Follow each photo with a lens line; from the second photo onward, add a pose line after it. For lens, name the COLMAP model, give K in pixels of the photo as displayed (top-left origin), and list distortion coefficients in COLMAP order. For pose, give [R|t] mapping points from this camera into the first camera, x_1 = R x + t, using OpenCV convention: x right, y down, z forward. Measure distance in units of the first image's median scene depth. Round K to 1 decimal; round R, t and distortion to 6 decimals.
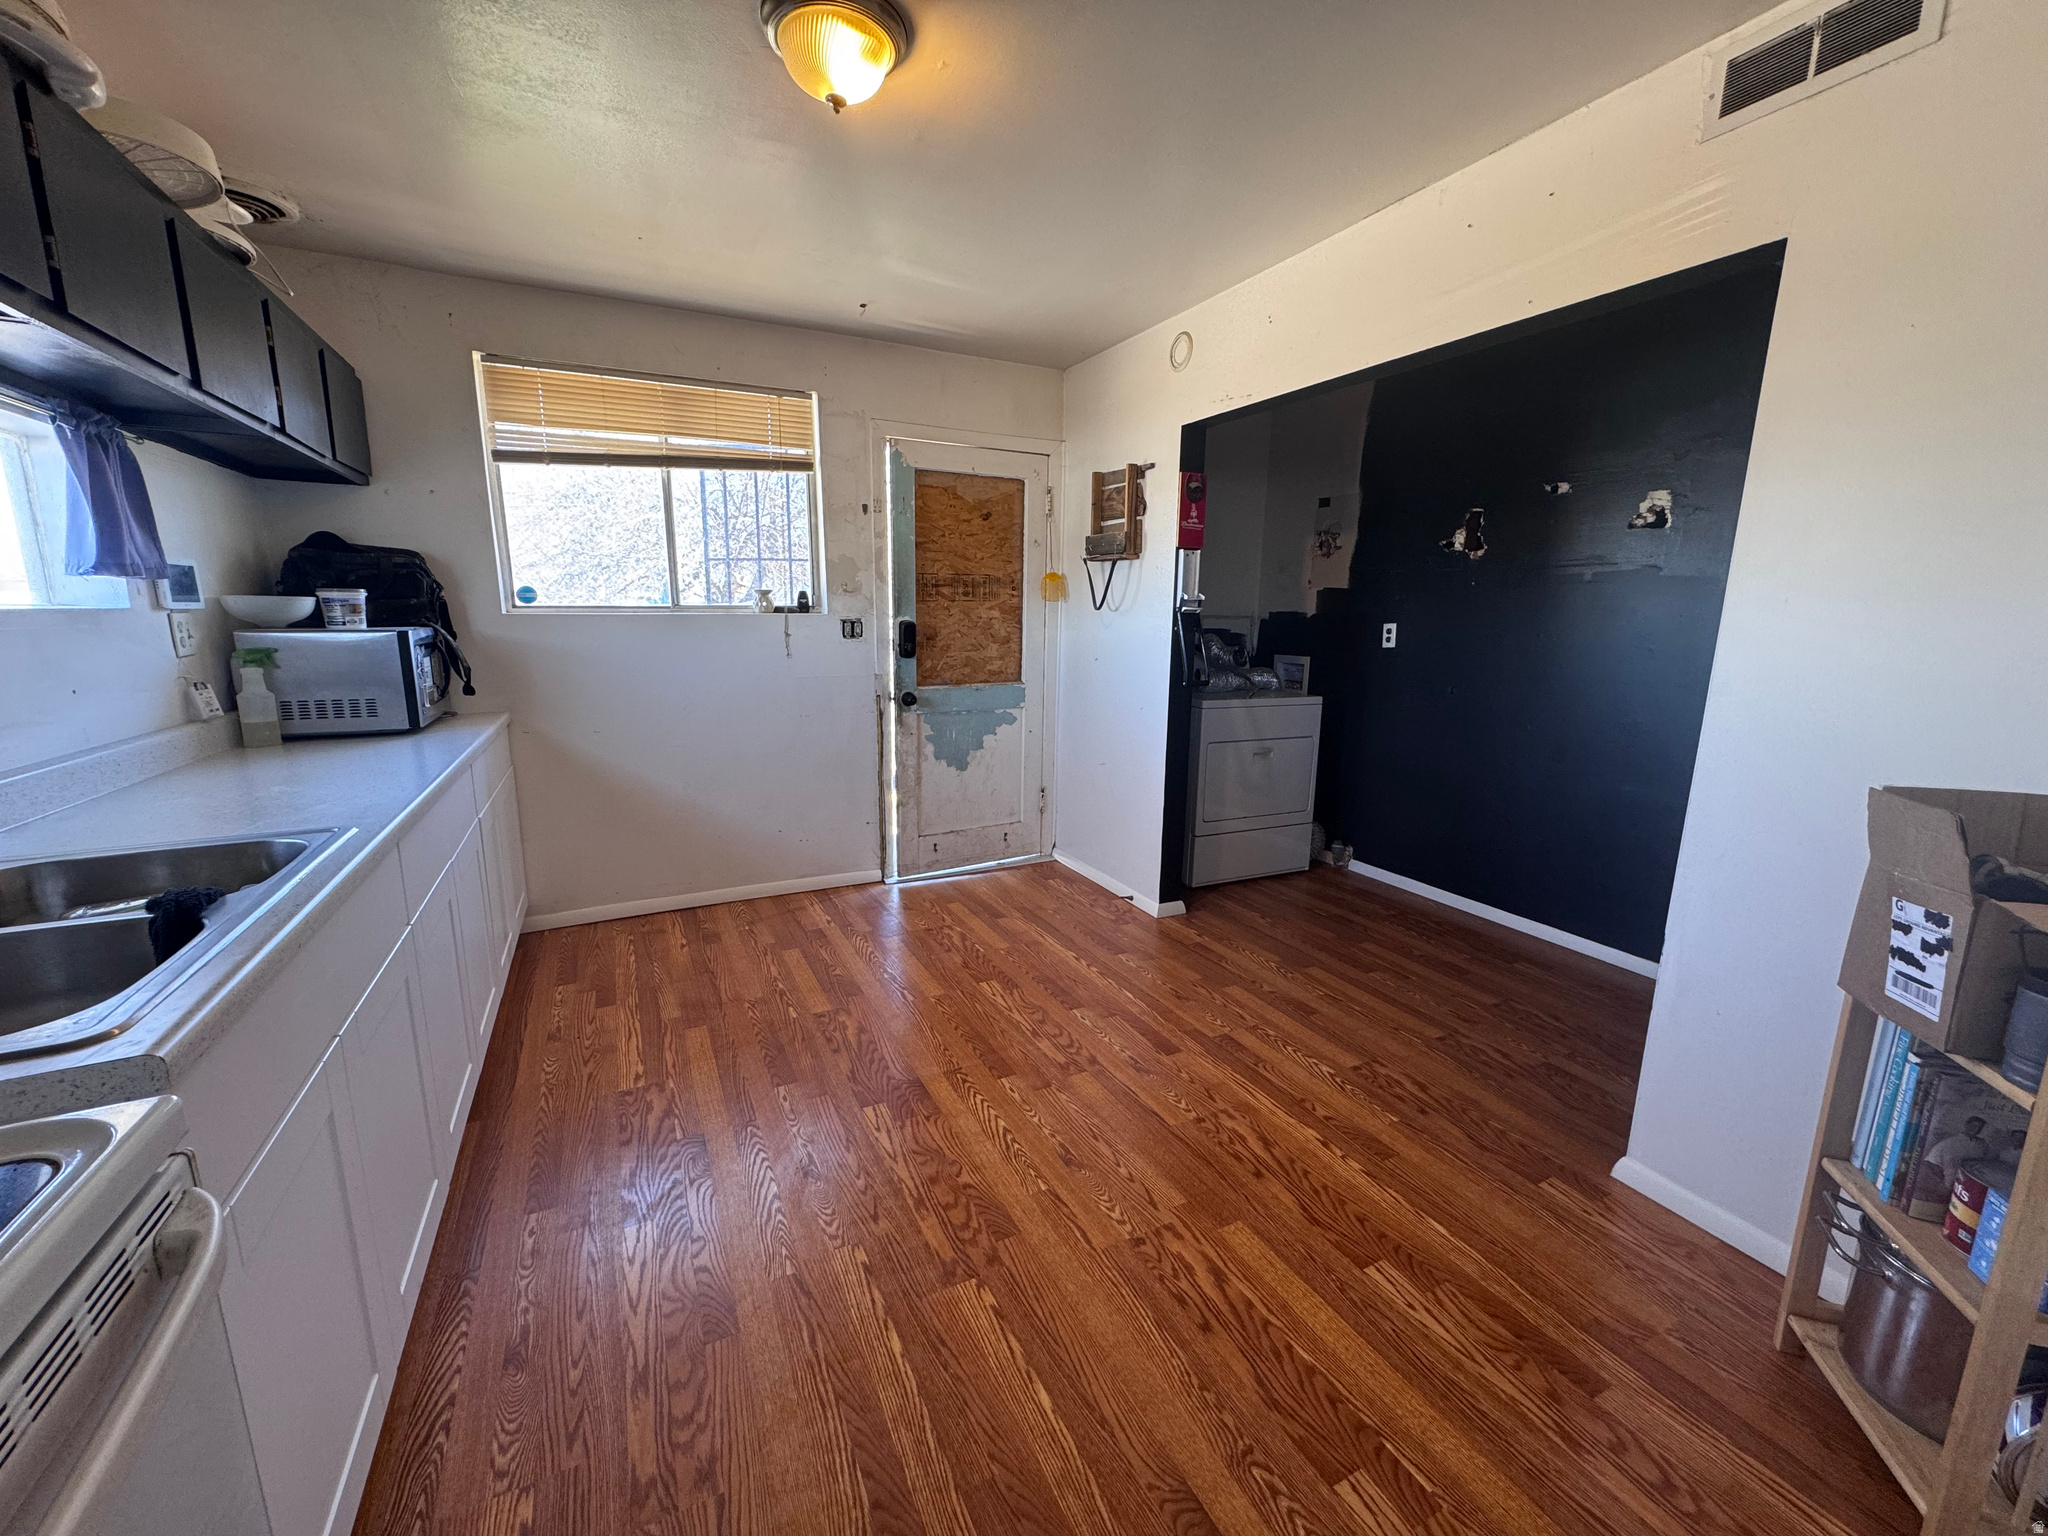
lens RADIAL K [[798.5, 0, 1024.0], [0, 798.5, 768.0], [0, 0, 1]] dist [0.026019, -0.000040]
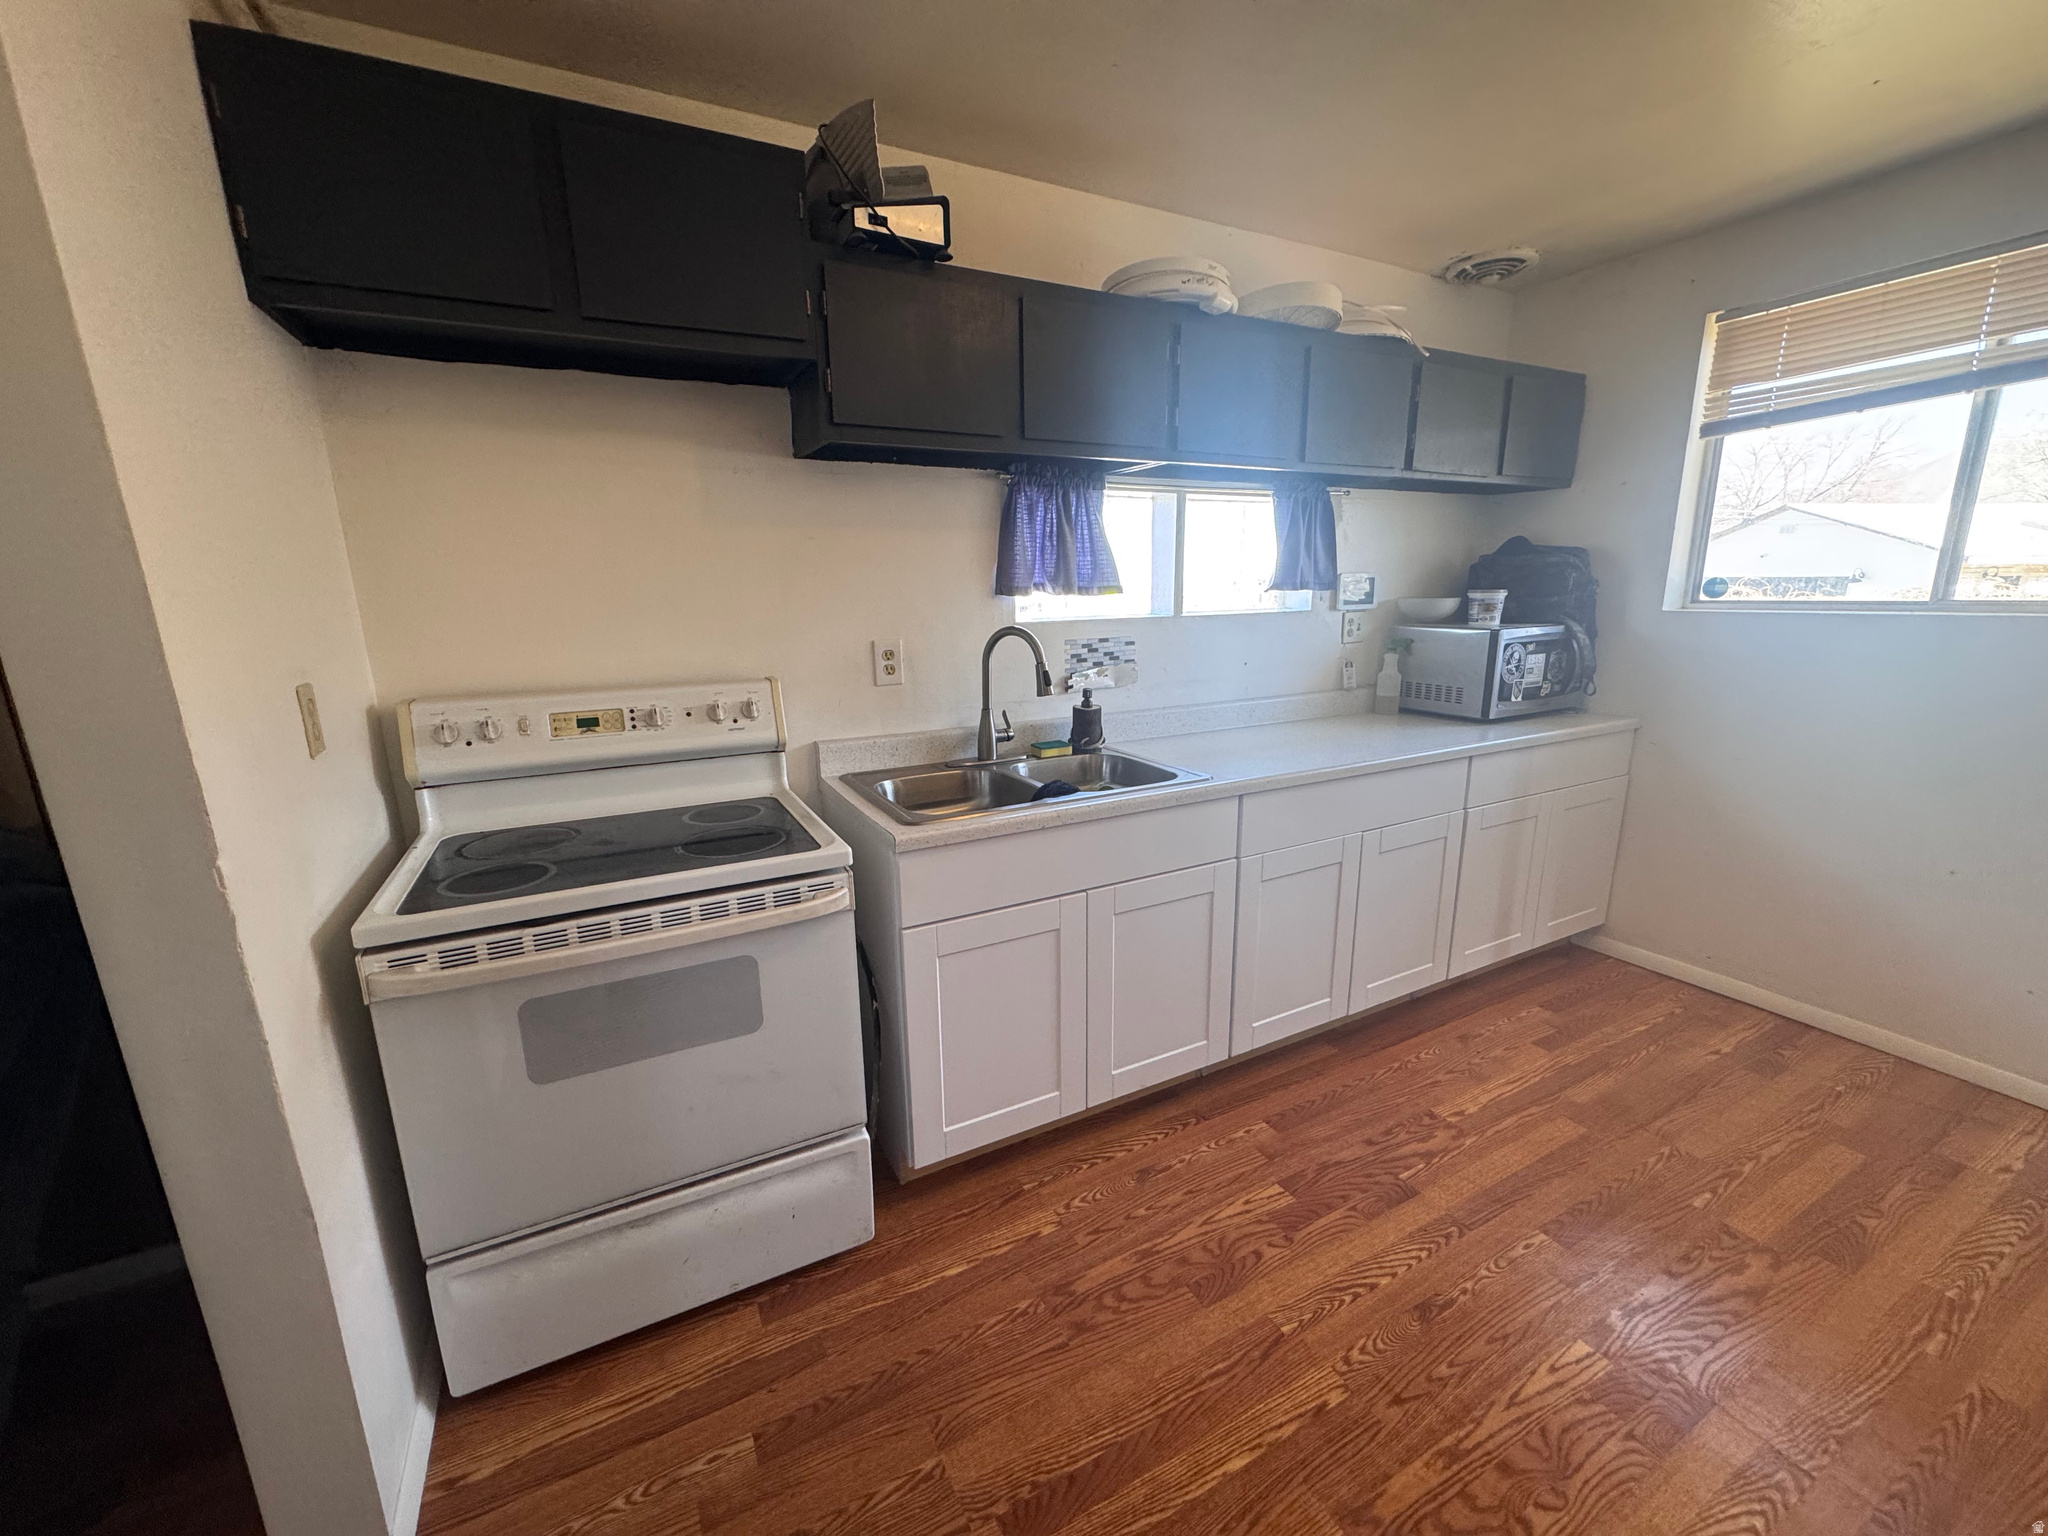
lens RADIAL K [[830.8, 0, 1024.0], [0, 830.8, 768.0], [0, 0, 1]] dist [-0.028140, 0.010948]
pose [[0.016832, 0.191982, -0.981254, 0.391367], [-0.178806, 0.966151, 0.185960, -0.094487], [0.983740, 0.172324, 0.050590, 0.422443]]
